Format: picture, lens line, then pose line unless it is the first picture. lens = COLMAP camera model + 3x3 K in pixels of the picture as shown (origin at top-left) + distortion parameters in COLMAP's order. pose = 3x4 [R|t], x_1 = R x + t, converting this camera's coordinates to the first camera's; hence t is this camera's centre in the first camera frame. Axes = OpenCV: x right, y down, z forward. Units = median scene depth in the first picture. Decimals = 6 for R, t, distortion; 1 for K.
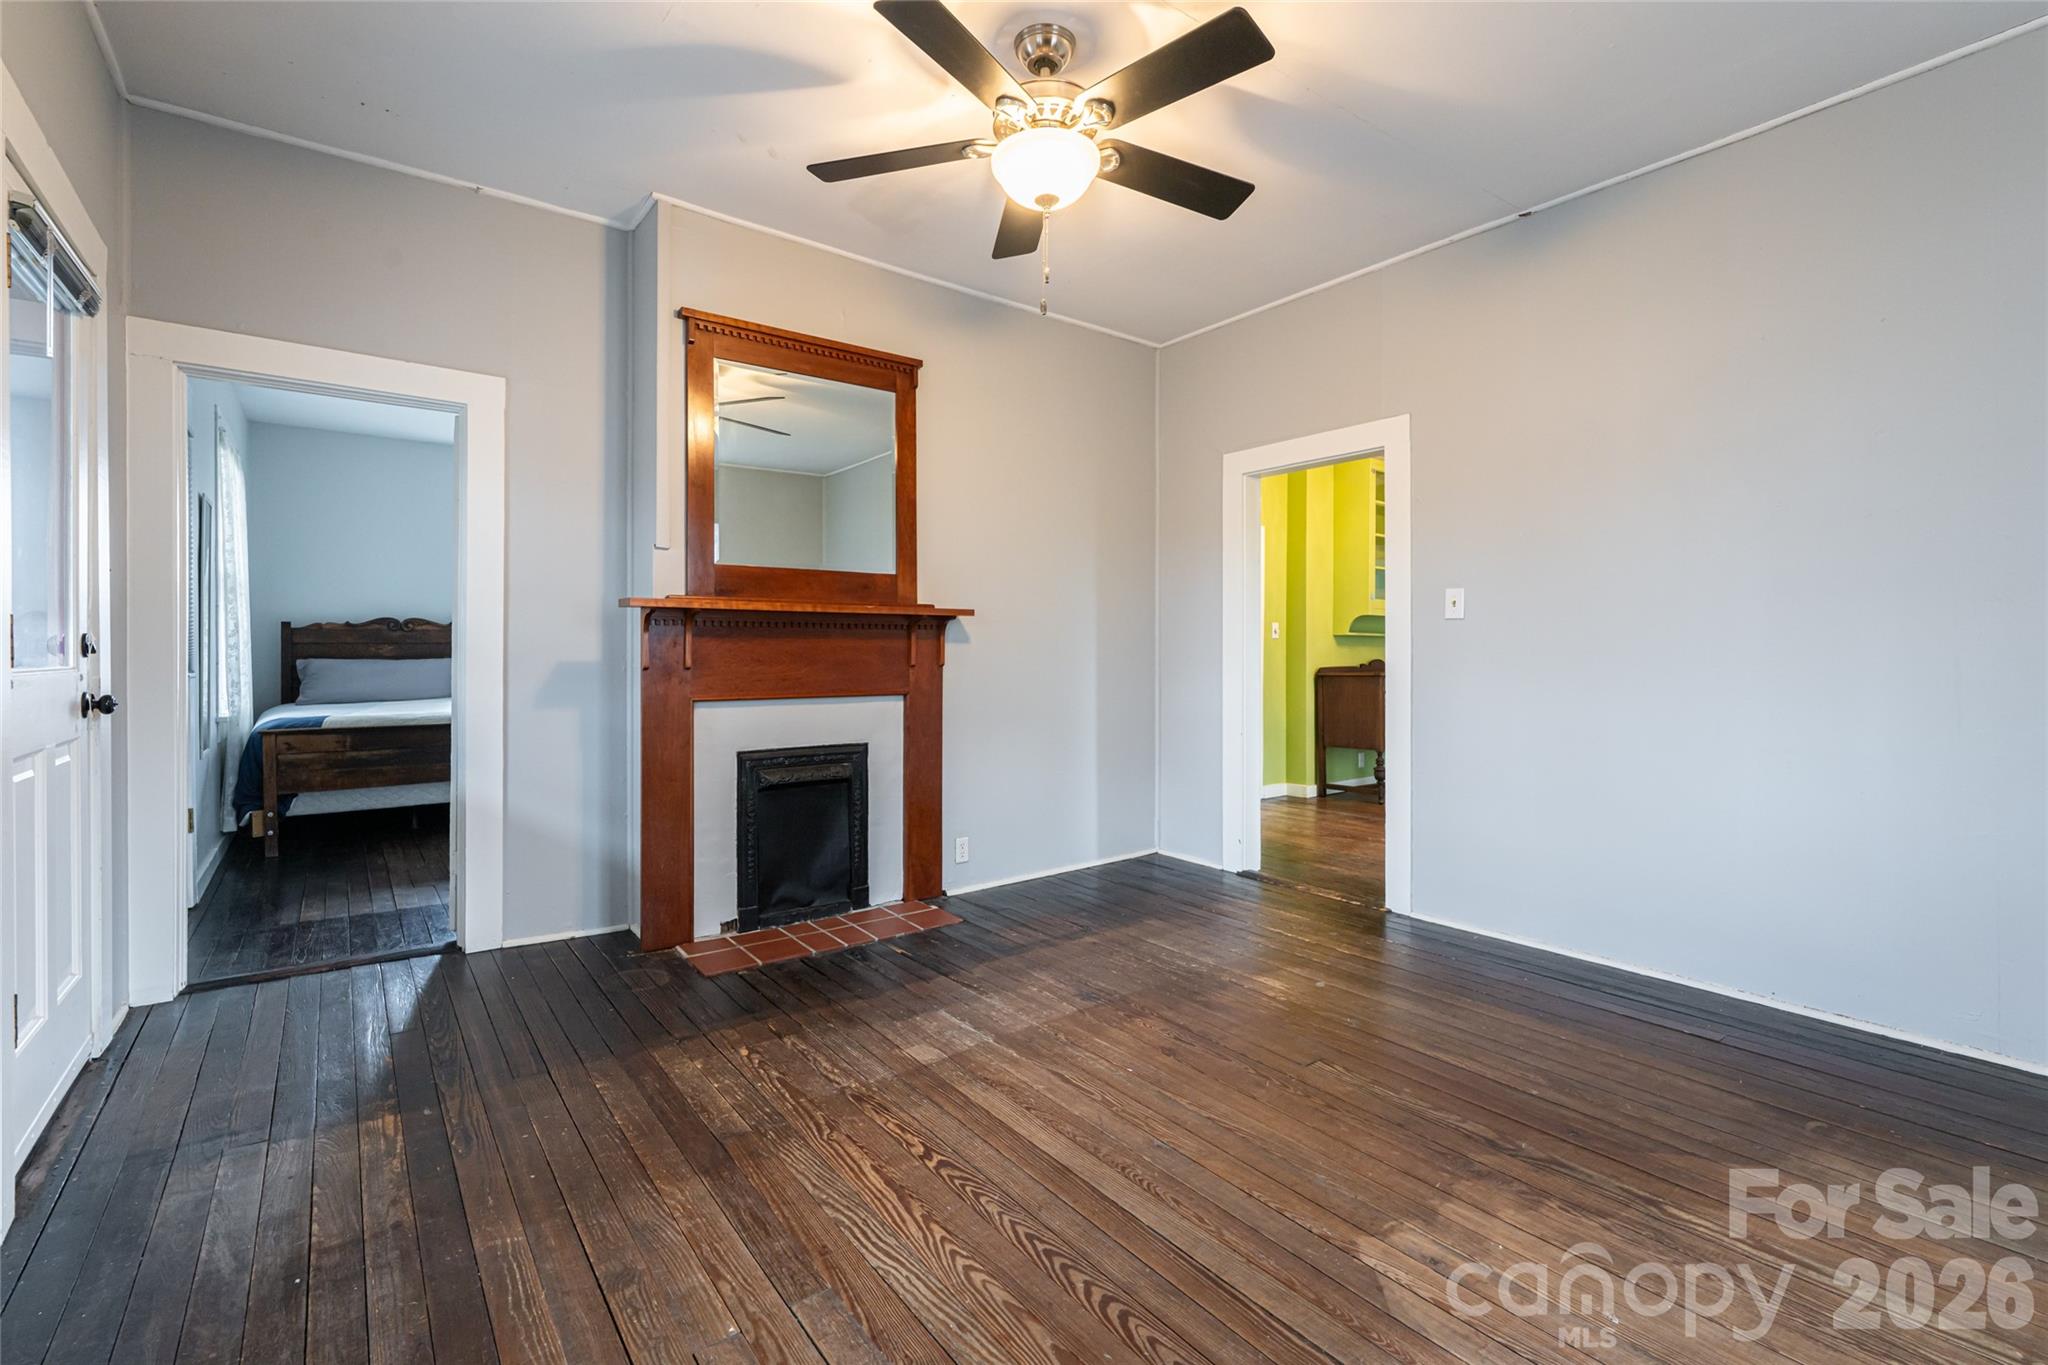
lens RADIAL K [[920.3, 0, 1023.7], [0, 920.3, 650.1], [0, 0, 1]] dist [-0.001016, -0.000025]
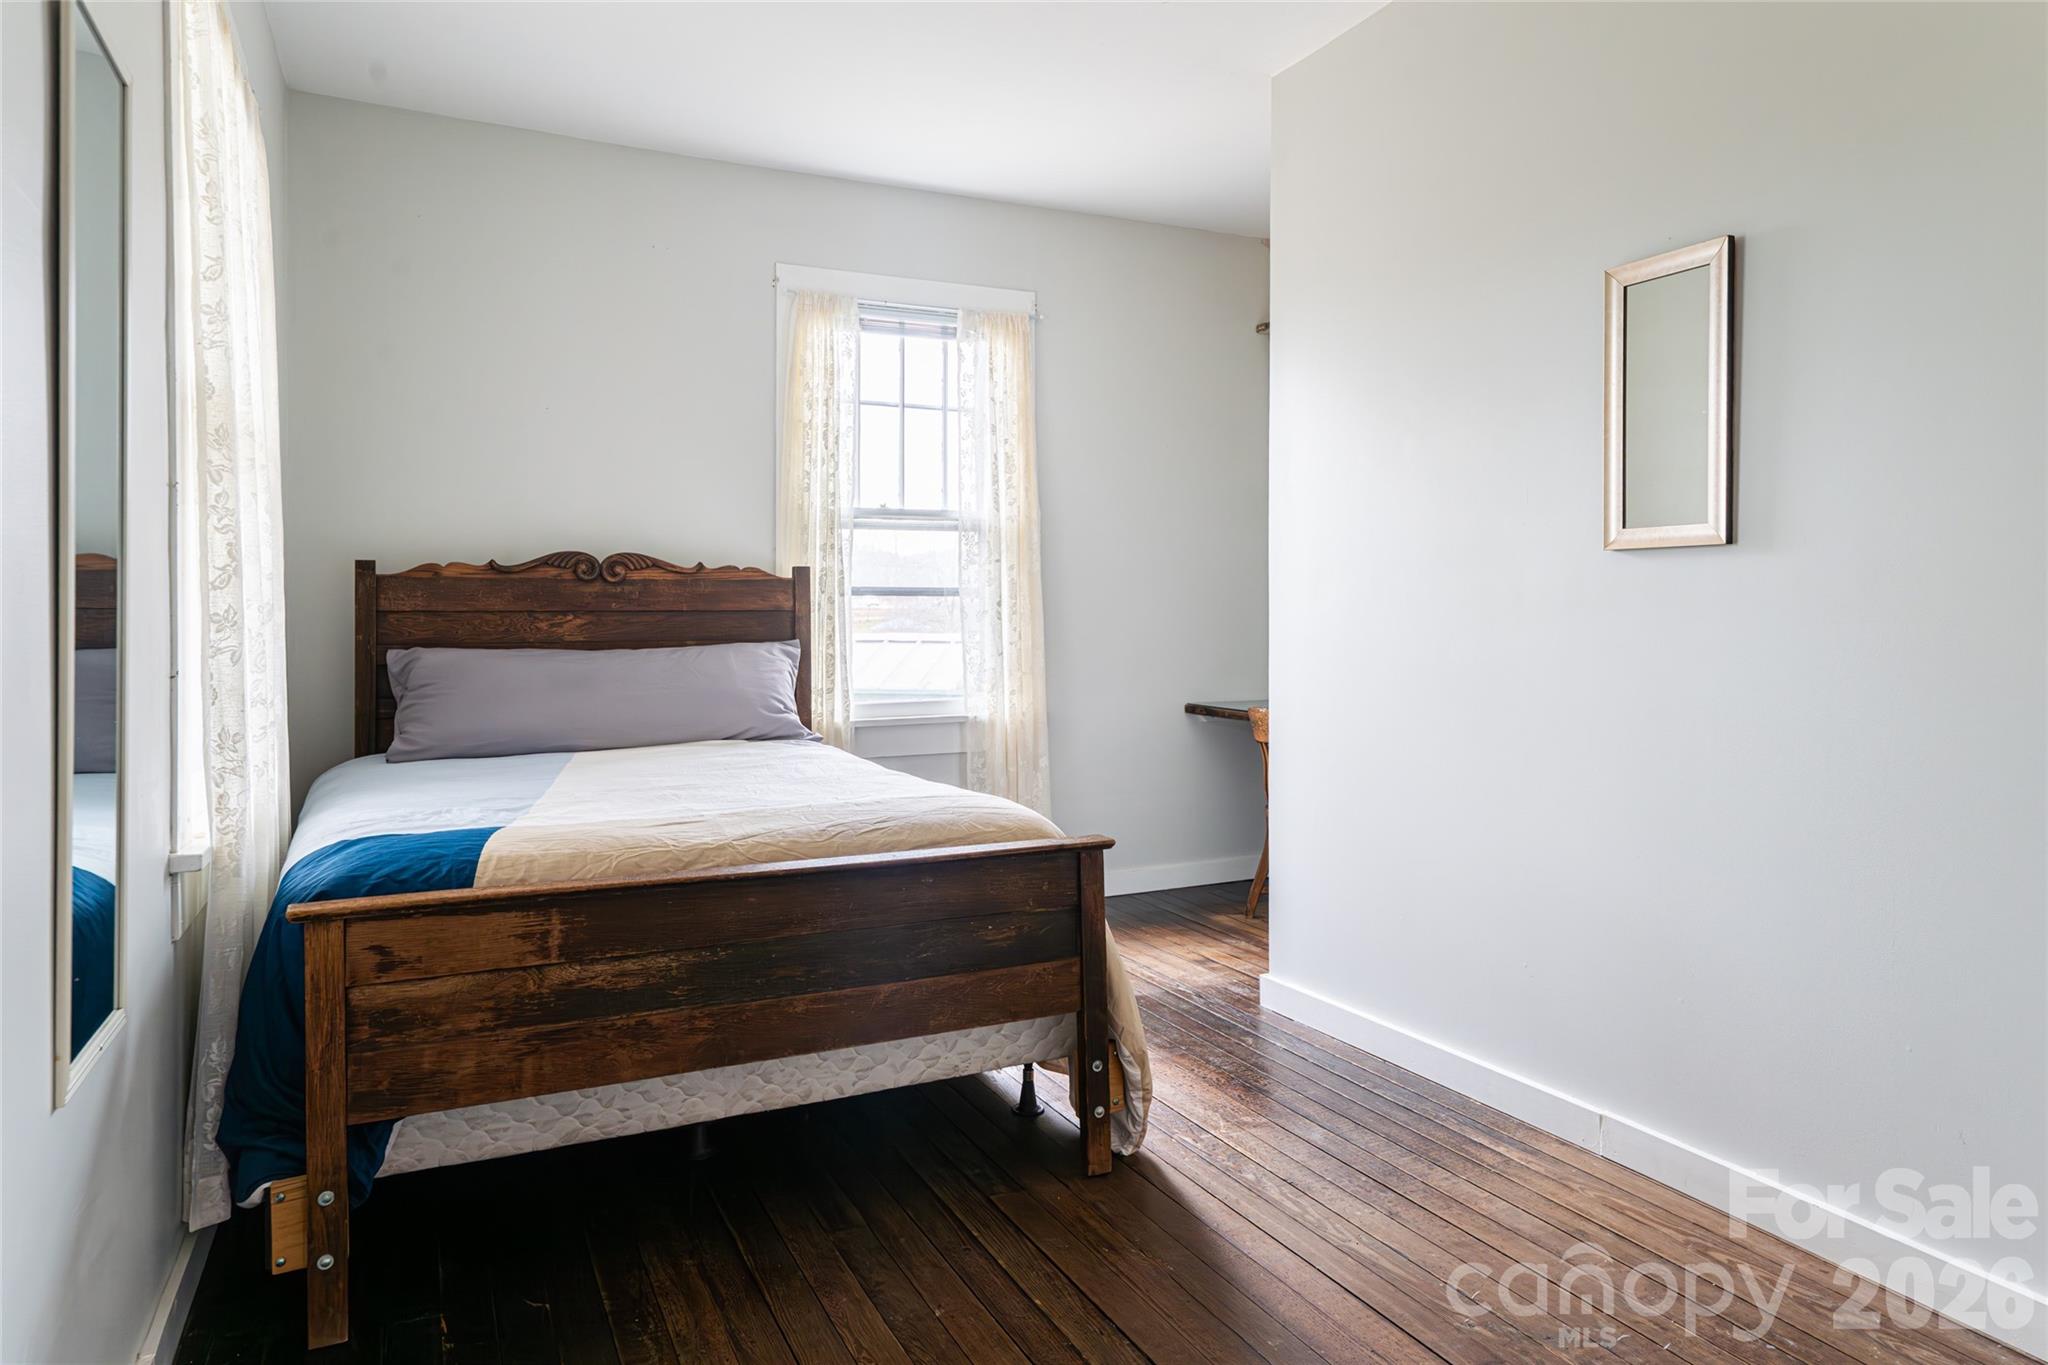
lens RADIAL K [[1291.9, 0, 1035.1], [0, 1291.9, 621.8], [0, 0, 1]] dist [0.005840, 0.001003]
pose [[0.981760, 0.002151, -0.190110, -0.510402], [-0.002363, 0.999997, -0.000891, -0.003485], [0.190107, 0.001324, 0.981762, 0.626337]]
